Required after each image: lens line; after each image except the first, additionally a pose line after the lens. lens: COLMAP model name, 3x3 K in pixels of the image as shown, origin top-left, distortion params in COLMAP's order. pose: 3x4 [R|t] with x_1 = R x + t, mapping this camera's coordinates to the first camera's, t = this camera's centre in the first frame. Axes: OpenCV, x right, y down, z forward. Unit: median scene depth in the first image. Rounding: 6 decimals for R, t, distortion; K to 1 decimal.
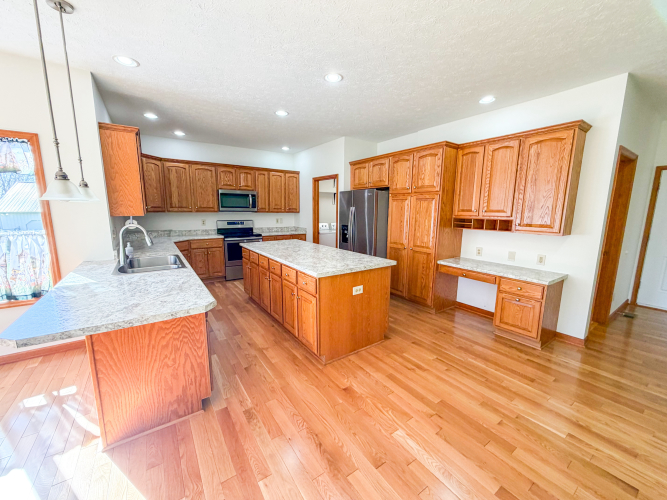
lens RADIAL K [[265.5, 0, 331.3], [0, 265.5, 251.6], [0, 0, 1]] dist [0.000638, 0.000145]
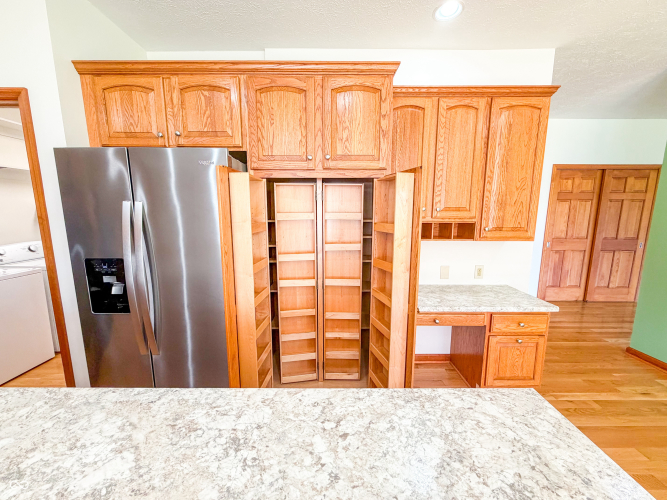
lens RADIAL K [[265.5, 0, 331.3], [0, 265.5, 251.6], [0, 0, 1]] dist [0.000638, 0.000145]
pose [[0.566209, -0.133462, 0.813385, -0.052519], [0.136705, 0.988343, 0.067008, -0.098123], [-0.812847, 0.073253, 0.577853, 0.637576]]
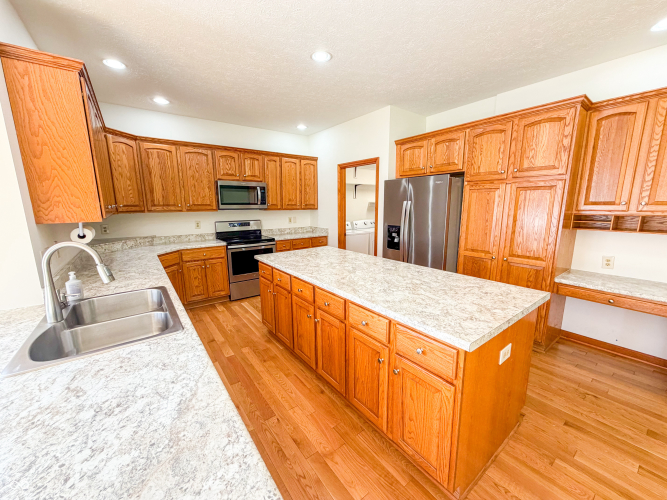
lens RADIAL K [[265.5, 0, 331.3], [0, 265.5, 251.6], [0, 0, 1]] dist [0.000638, 0.000145]
pose [[0.999086, -0.022865, 0.036112, -0.159953], [0.022194, 0.999575, 0.018888, -0.048248], [-0.036529, -0.018069, 0.999169, 0.281127]]
